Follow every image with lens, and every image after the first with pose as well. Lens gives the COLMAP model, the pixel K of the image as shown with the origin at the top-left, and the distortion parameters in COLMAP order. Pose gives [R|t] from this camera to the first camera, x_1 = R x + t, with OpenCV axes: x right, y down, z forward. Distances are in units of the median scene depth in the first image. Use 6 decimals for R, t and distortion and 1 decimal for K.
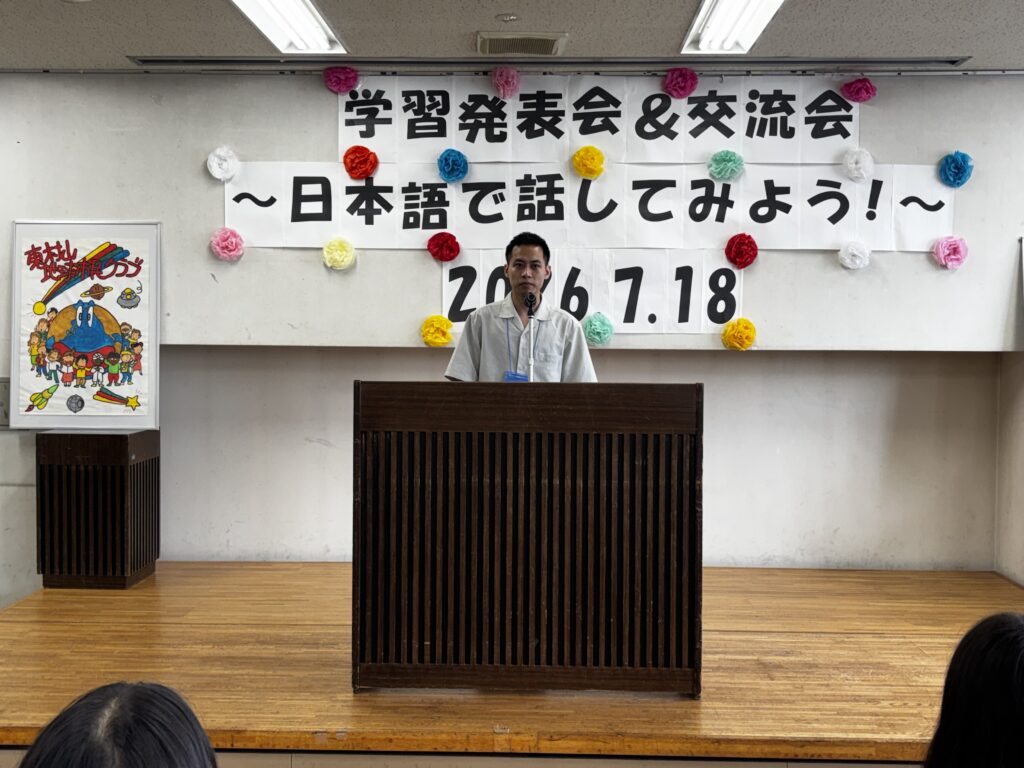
lens RADIAL K [[1188.1, 0, 502.2], [0, 1188.1, 395.1], [0, 0, 1]] dist [0.074192, 0.000000]
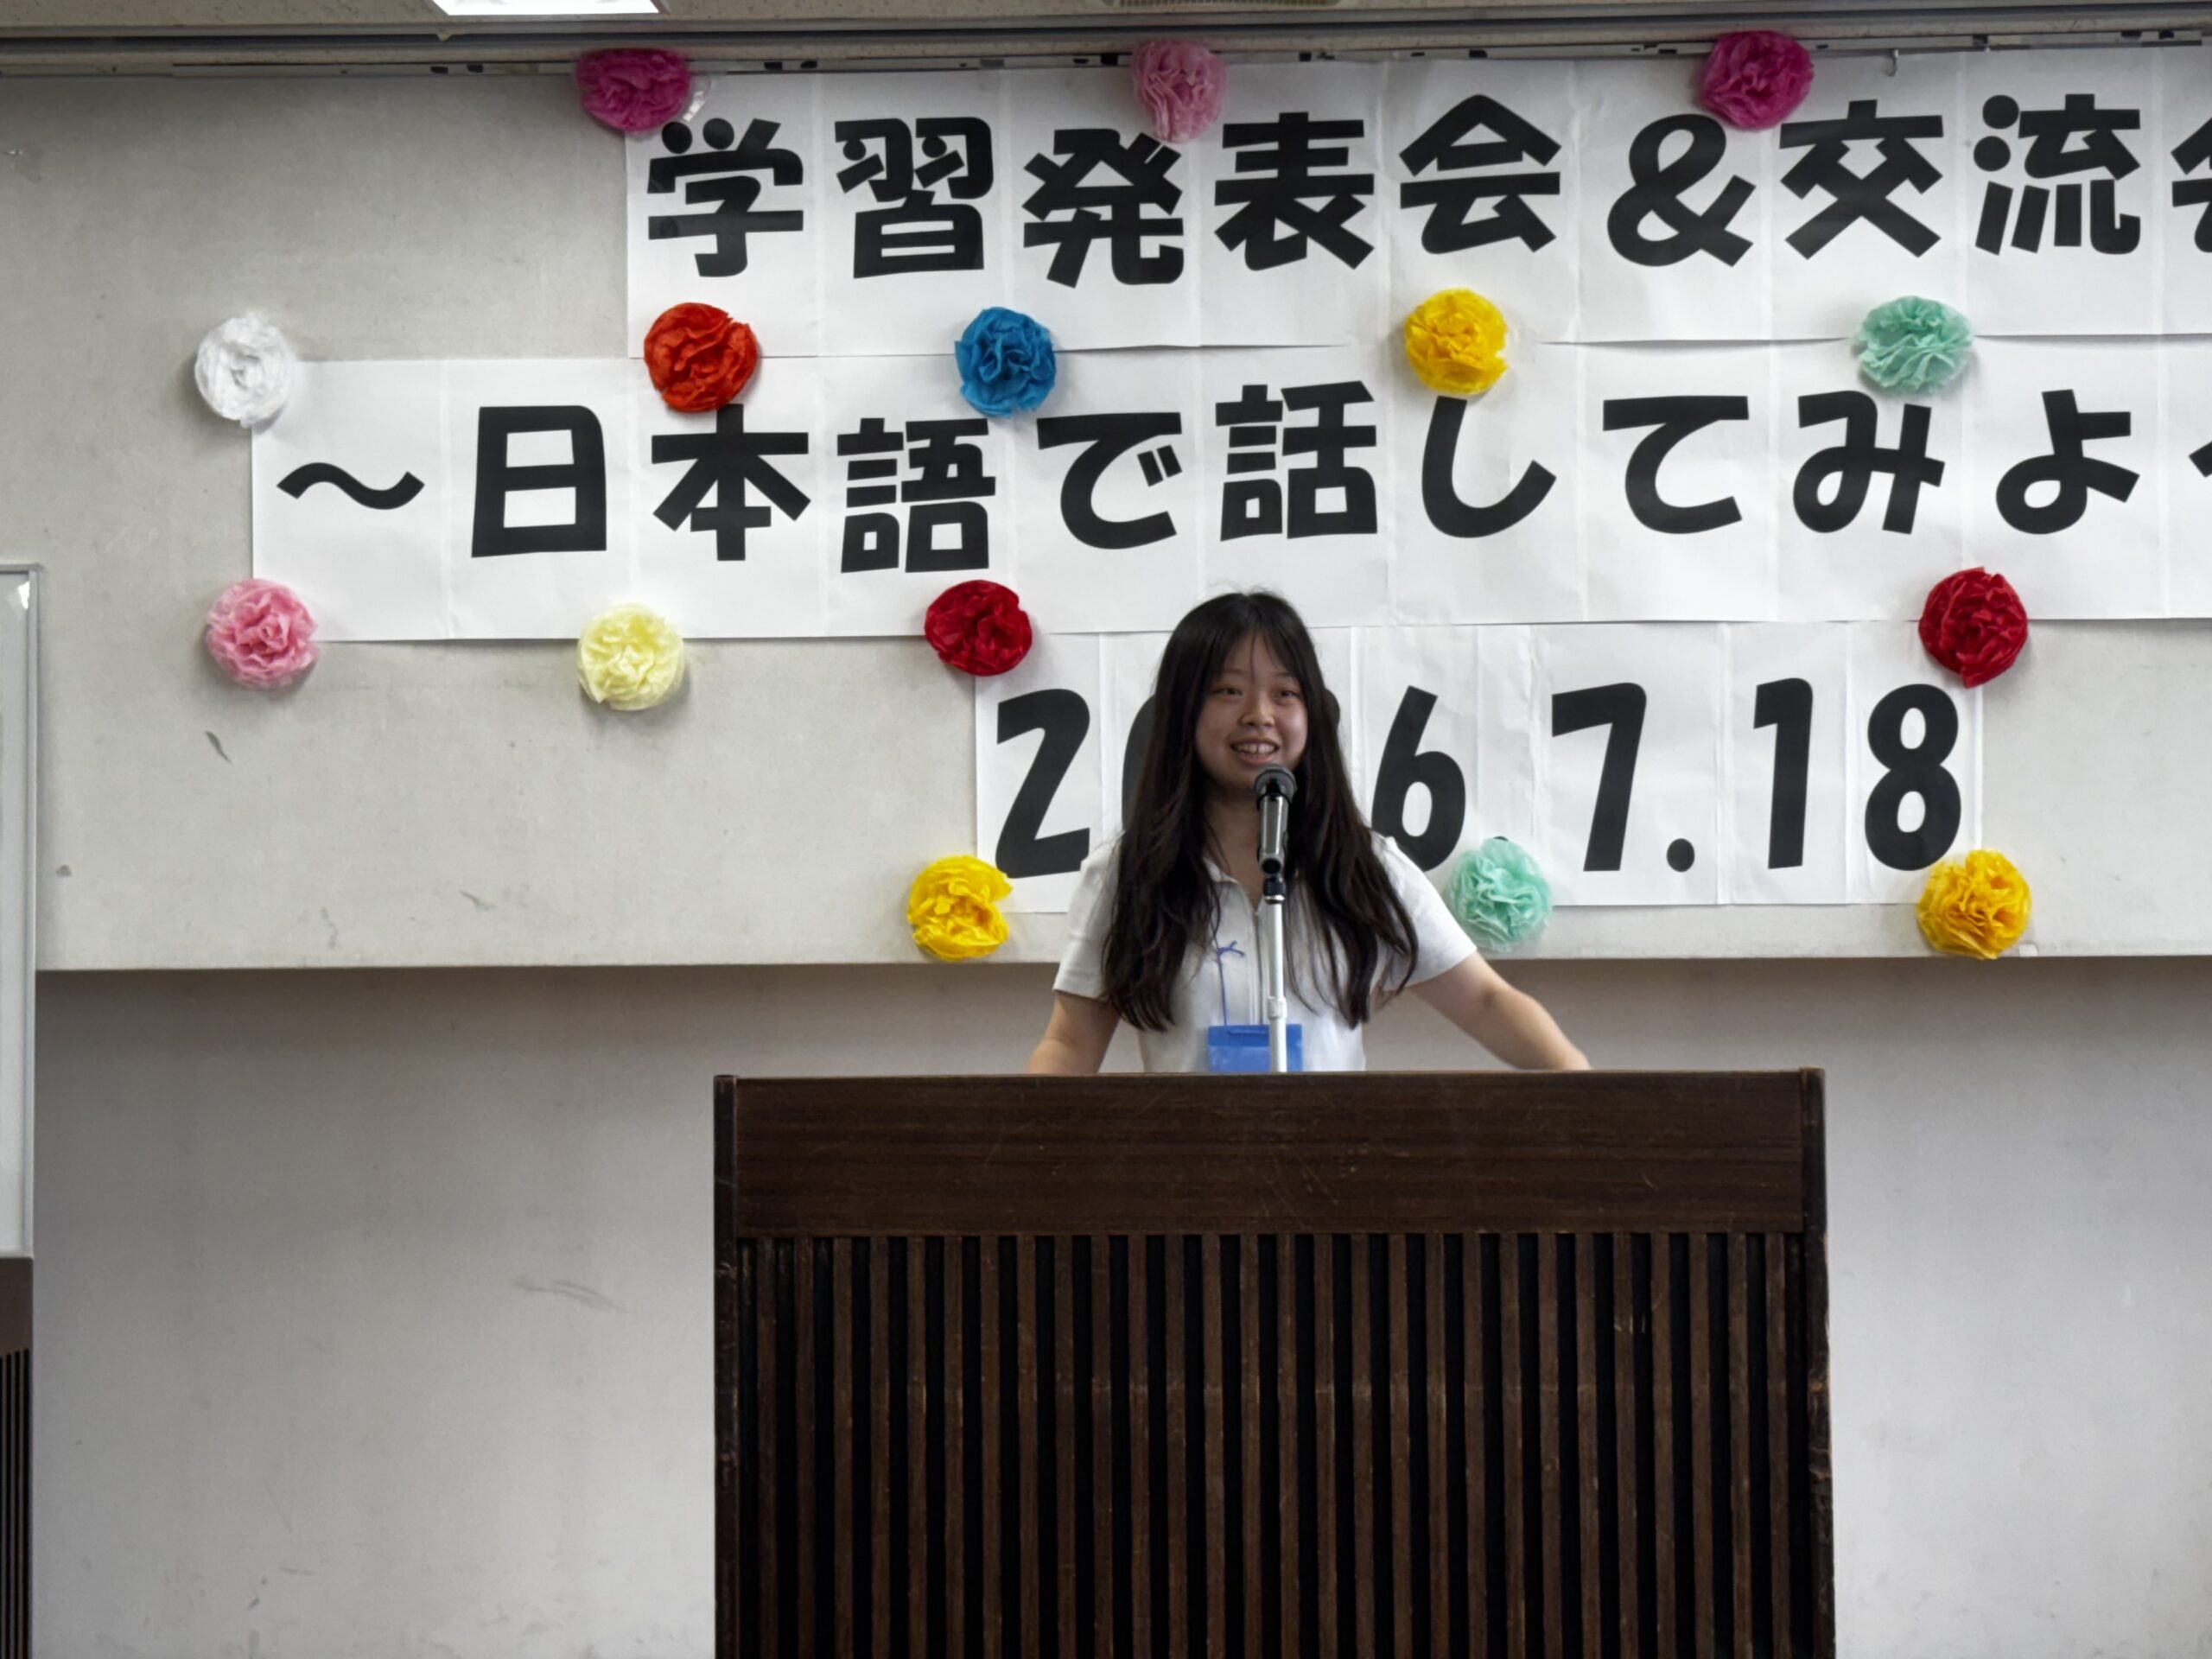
lens RADIAL K [[4568.9, 0, 1107.0], [0, 4568.9, 836.2], [0, 0, 1]] dist [0.146021, 0.000000]
pose [[0.999772, -0.016472, -0.013558, -0.002078], [0.015563, 0.997790, -0.064591, 0.002745], [0.014592, 0.064366, 0.997820, -0.149982]]
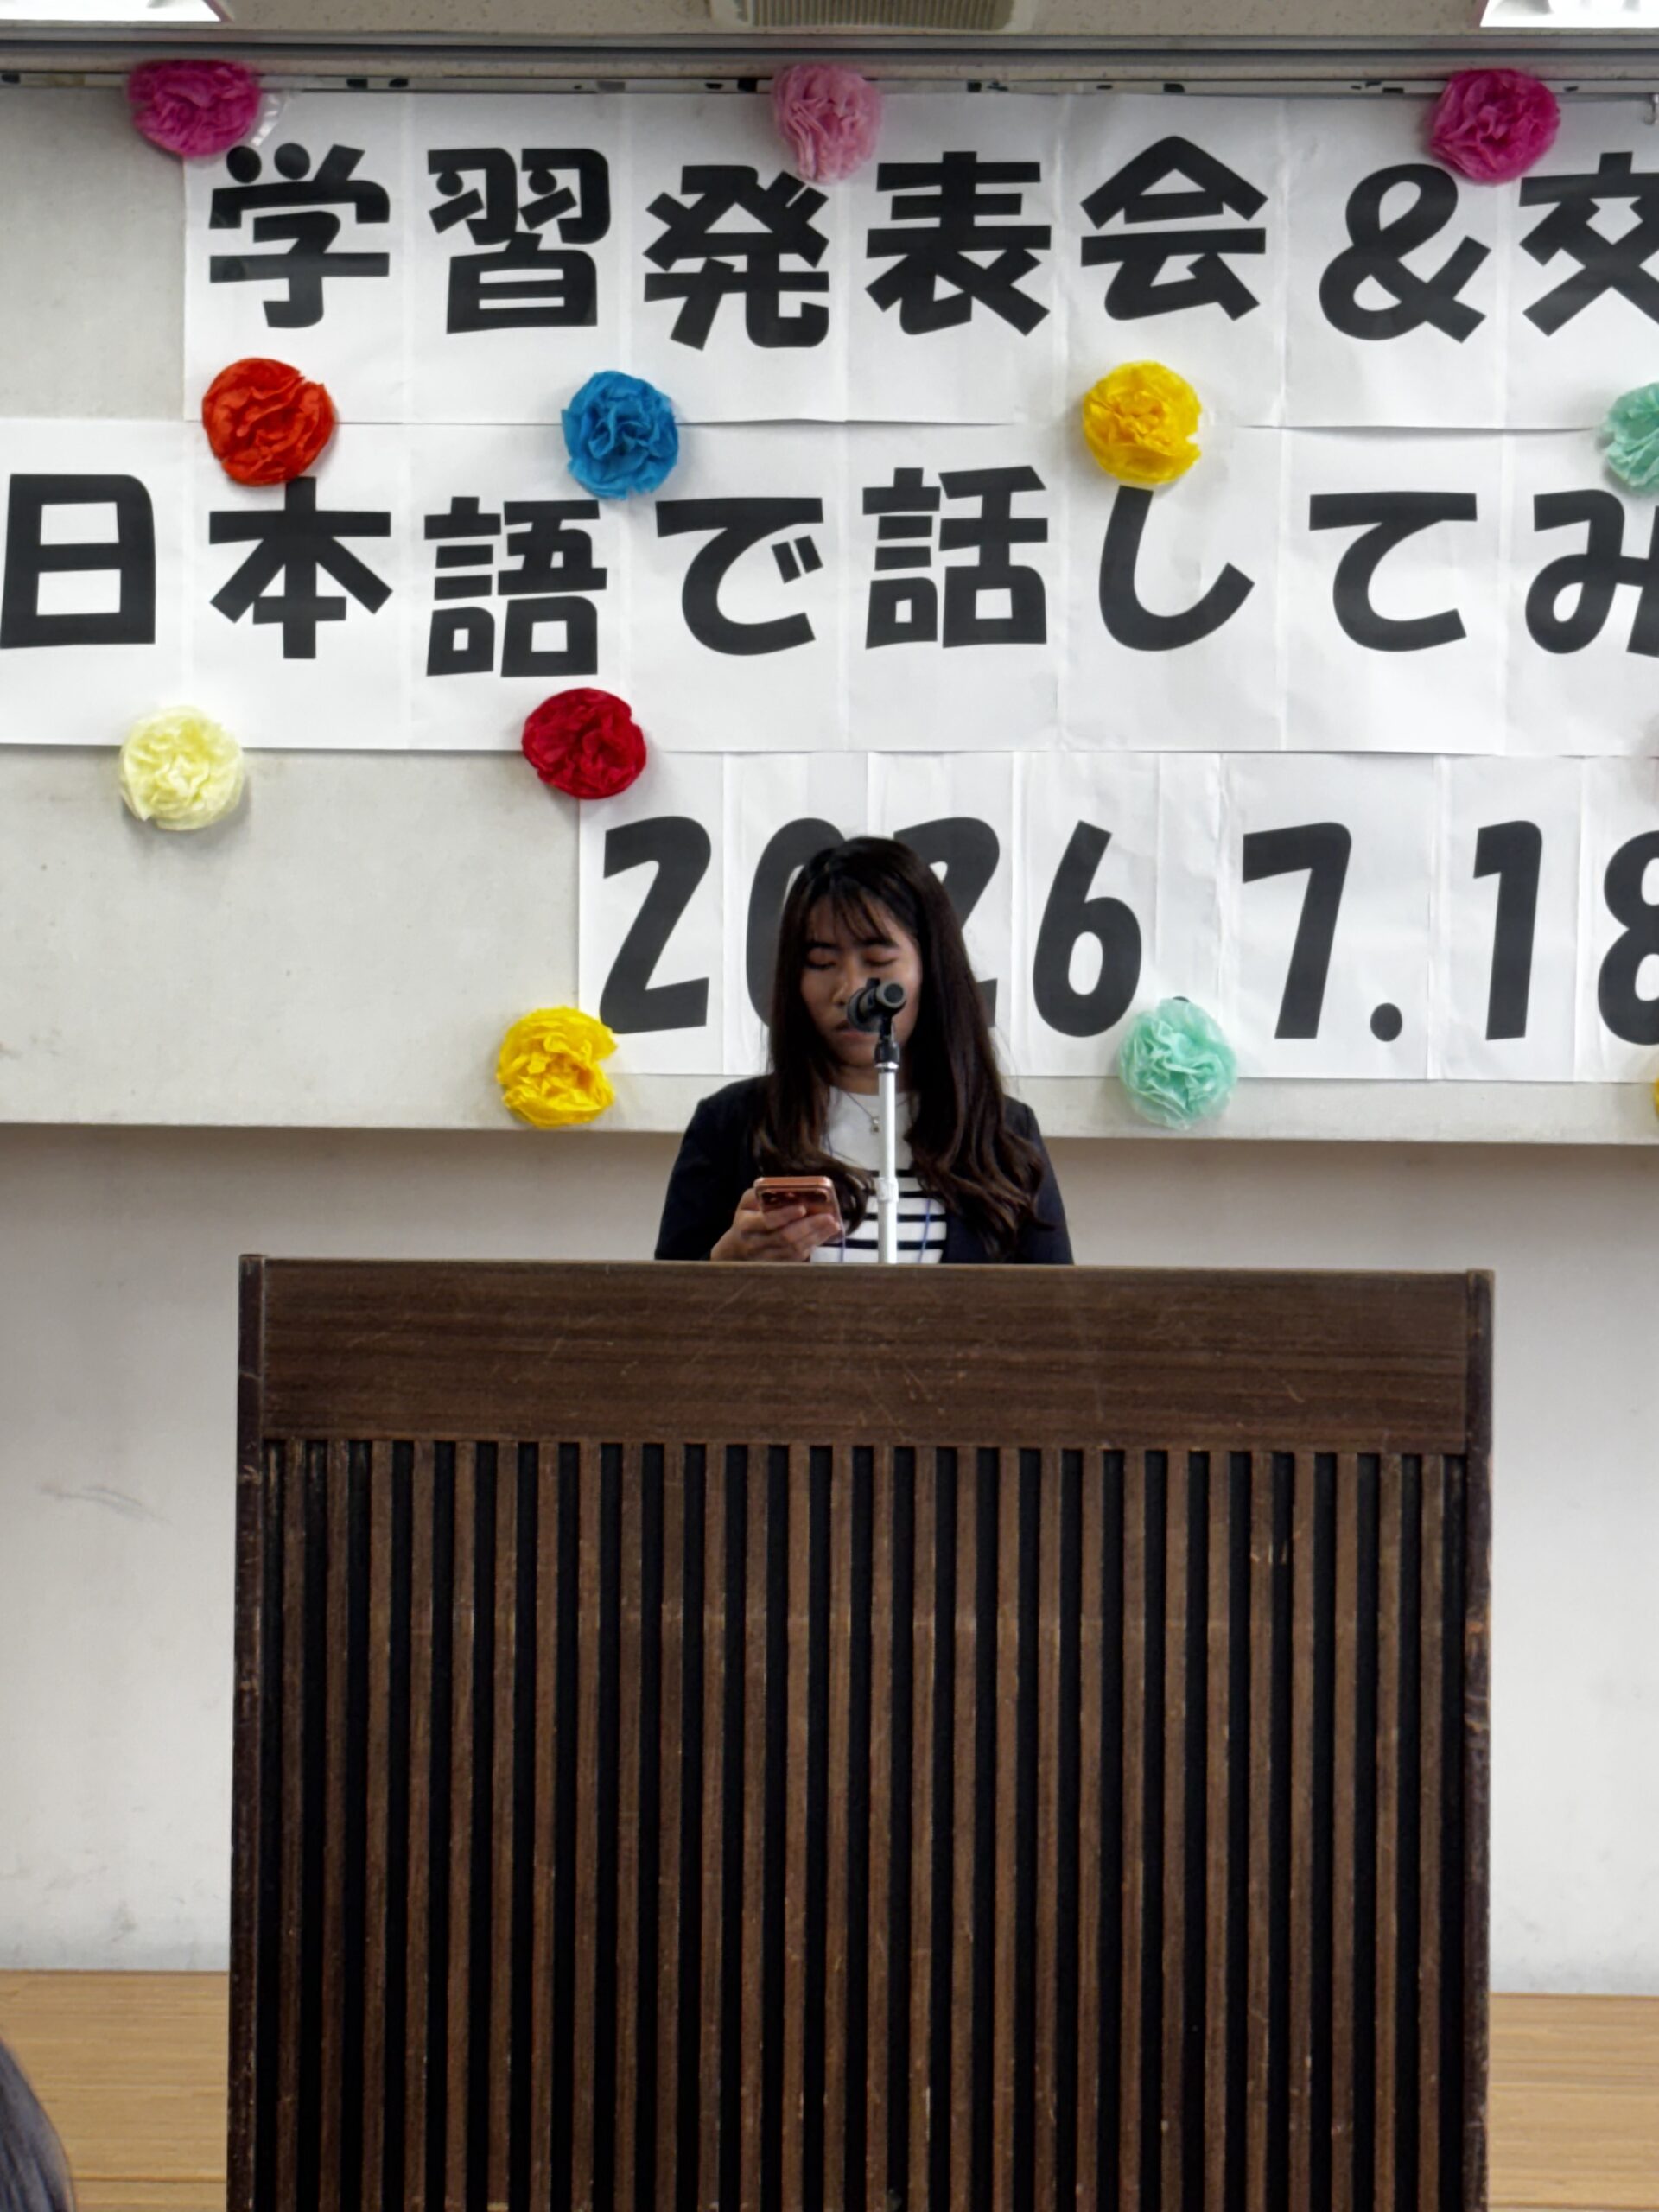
lens RADIAL K [[5474.7, 0, 869.1], [0, 5474.7, 1168.4], [0, 0, 1]] dist [0.132057, 0.000000]
pose [[0.999972, 0.003799, -0.006406, 0.021211], [-0.003984, 0.999565, -0.029213, 0.002834], [0.006292, 0.029238, 0.999553, -0.196583]]
